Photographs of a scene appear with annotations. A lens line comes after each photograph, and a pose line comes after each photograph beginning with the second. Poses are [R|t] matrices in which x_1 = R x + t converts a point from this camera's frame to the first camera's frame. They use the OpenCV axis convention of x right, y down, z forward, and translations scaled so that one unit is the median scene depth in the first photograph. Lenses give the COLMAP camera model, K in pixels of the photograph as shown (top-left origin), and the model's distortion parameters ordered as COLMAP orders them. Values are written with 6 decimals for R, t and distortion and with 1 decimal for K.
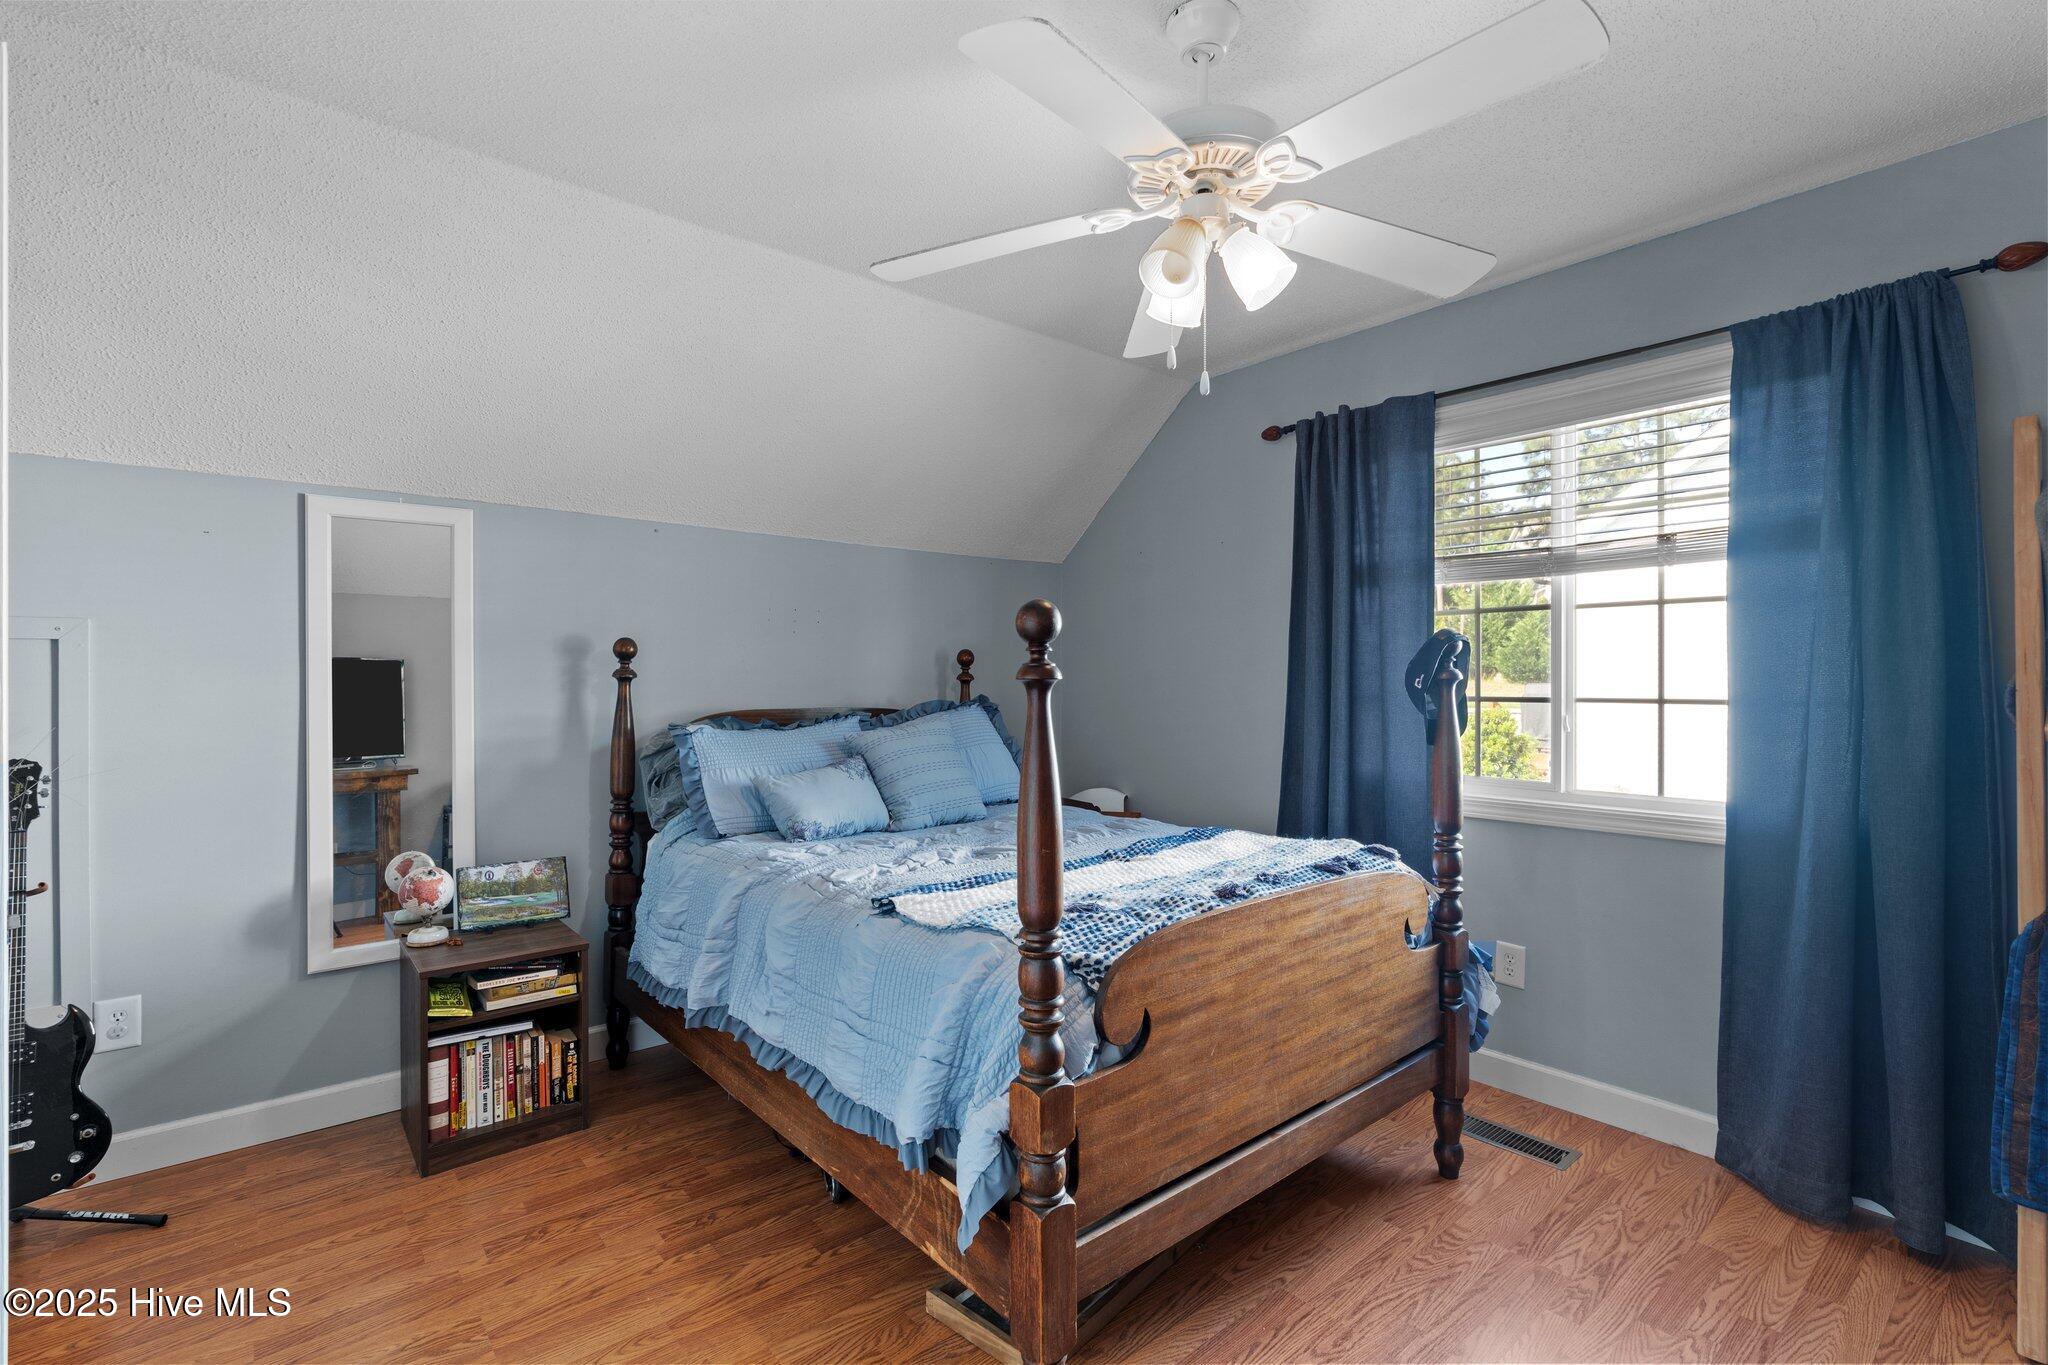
lens RADIAL K [[933.5, 0, 1017.5], [0, 933.5, 676.2], [0, 0, 1]] dist [-0.006309, 0.002070]
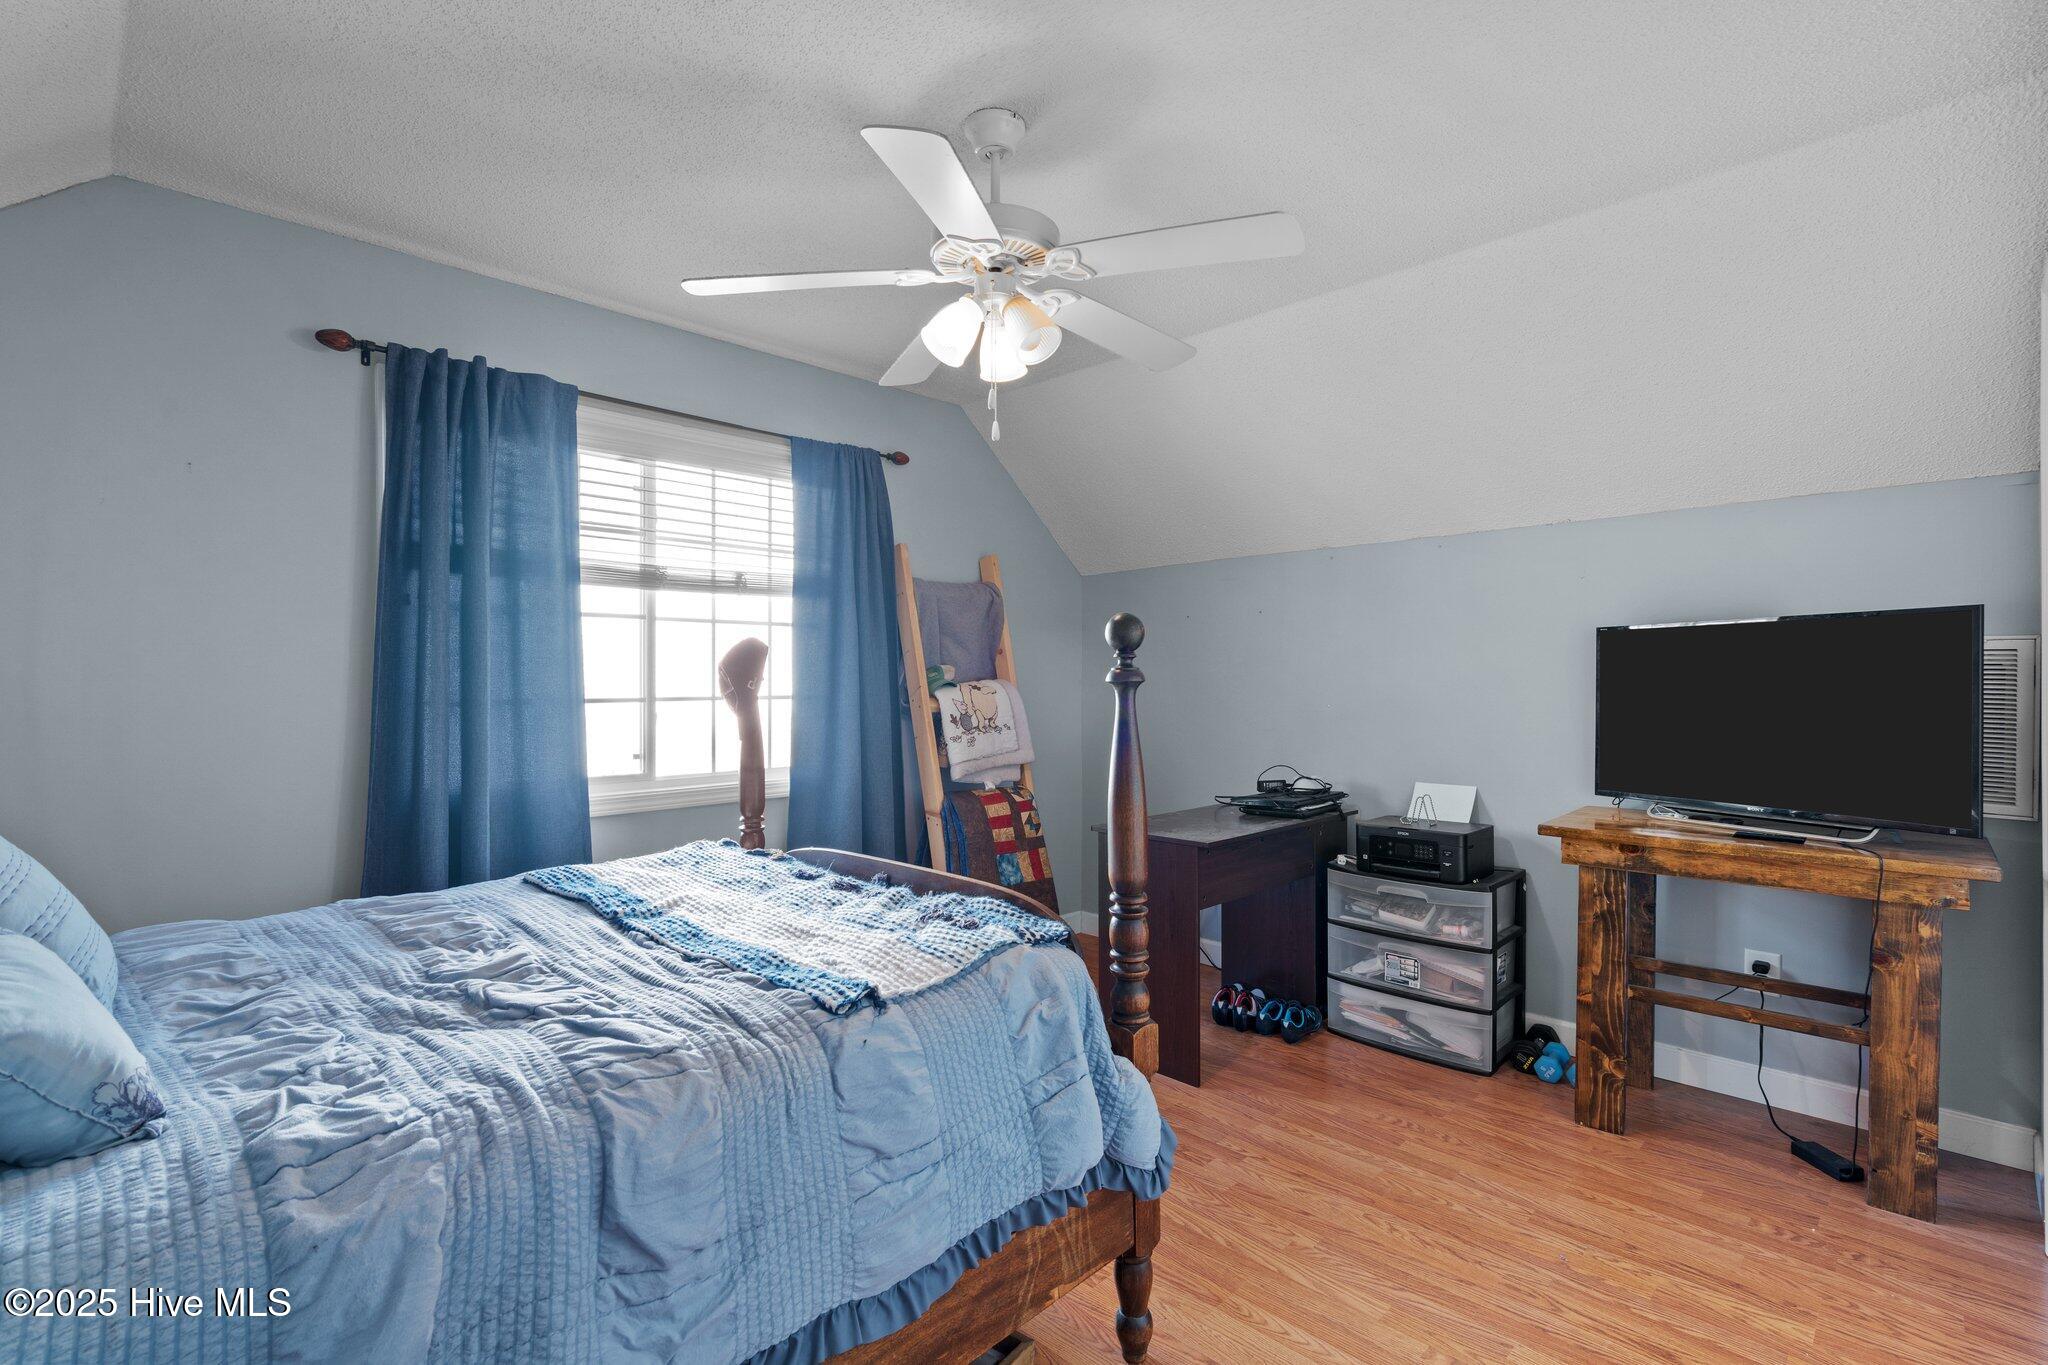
lens RADIAL K [[933.5, 0, 1017.6], [0, 933.5, 685.6], [0, 0, 1]] dist [-0.006309, 0.002070]
pose [[-0.099546, -0.007969, 0.995001, -0.712991], [-0.000510, 0.999968, 0.007958, -0.000756], [-0.995033, 0.000285, -0.099547, 0.801383]]
